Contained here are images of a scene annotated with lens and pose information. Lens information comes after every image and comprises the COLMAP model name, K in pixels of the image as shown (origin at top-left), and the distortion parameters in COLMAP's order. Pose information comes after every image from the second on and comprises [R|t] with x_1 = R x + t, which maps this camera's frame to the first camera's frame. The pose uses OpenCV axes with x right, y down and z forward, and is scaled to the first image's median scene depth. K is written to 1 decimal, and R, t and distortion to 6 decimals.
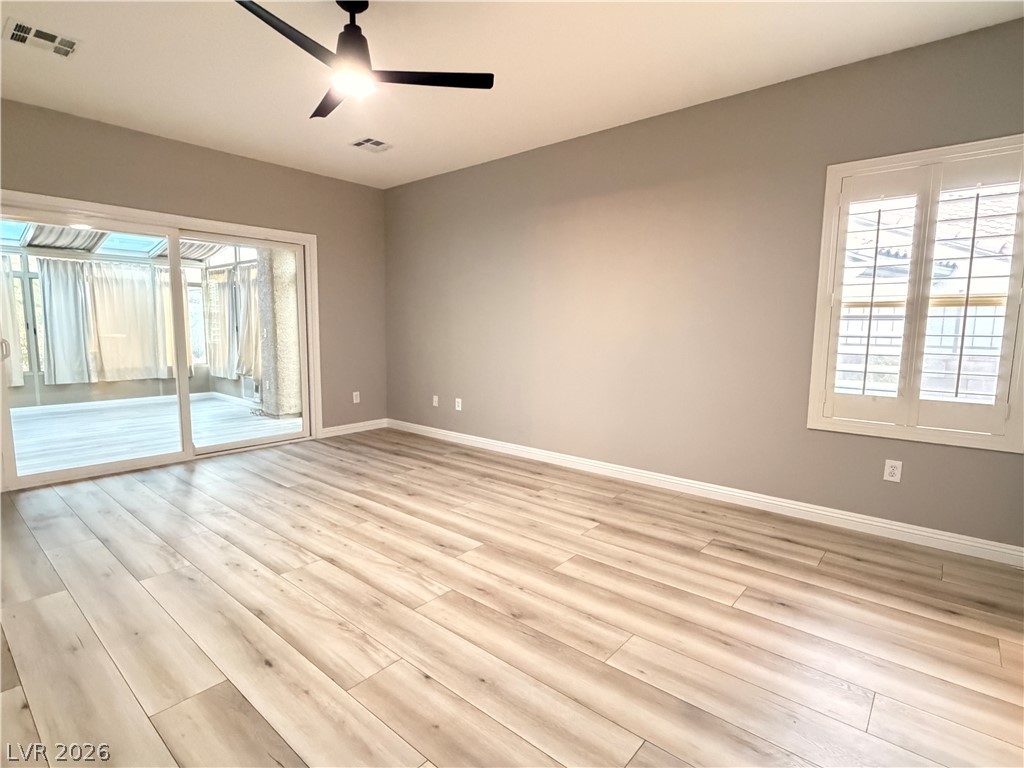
lens RADIAL K [[517.7, 0, 509.9], [0, 517.7, 383.6], [0, 0, 1]] dist [-0.002035, 0.000230]
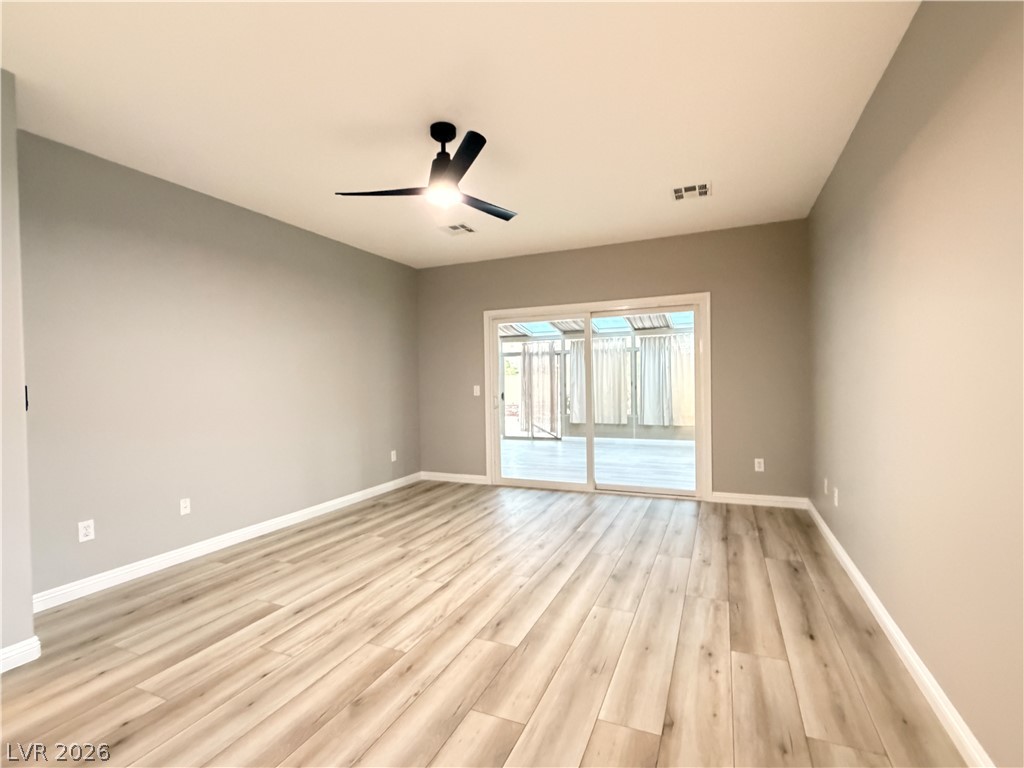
lens RADIAL K [[479.8, 0, 514.5], [0, 479.8, 386.4], [0, 0, 1]] dist [-0.003572, 0.000780]
pose [[0.292540, -0.001541, -0.956252, 0.585343], [-0.085507, 0.995951, -0.027764, -0.078990], [0.952423, 0.089888, 0.291223, 0.605888]]
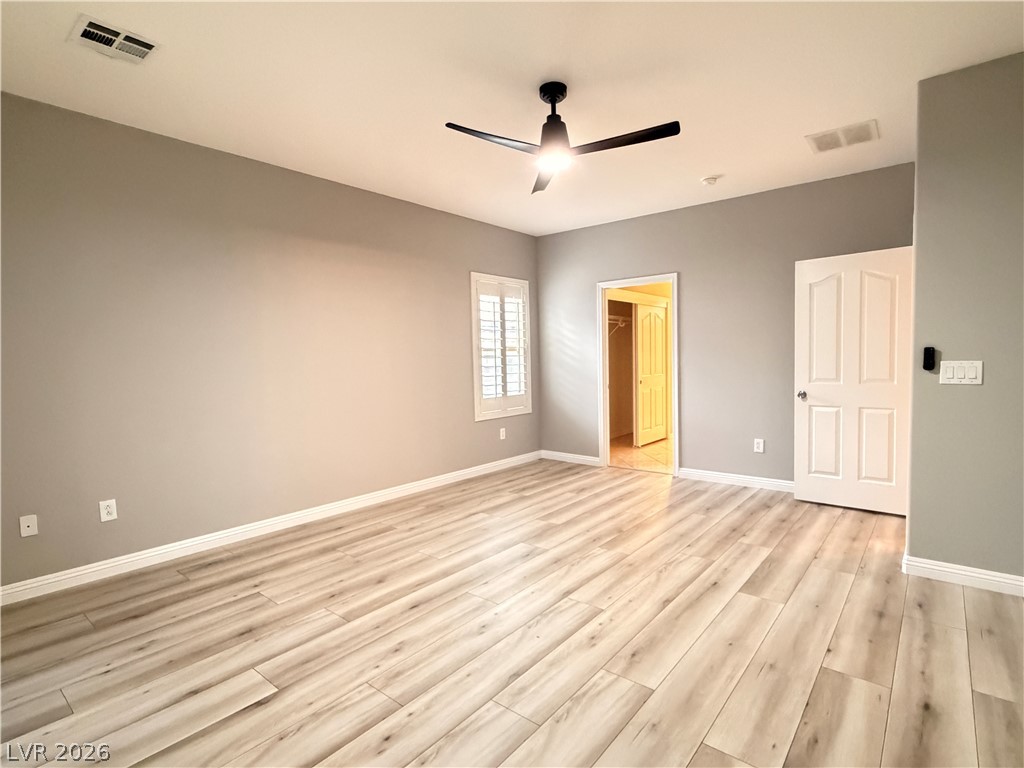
lens RADIAL K [[517.7, 0, 515.7], [0, 517.7, 384.6], [0, 0, 1]] dist [-0.002035, 0.000230]
pose [[-0.017193, -0.064467, 0.997772, -1.043368], [0.130266, 0.989269, 0.066162, -0.121036], [-0.991330, 0.131114, -0.008610, 0.811672]]
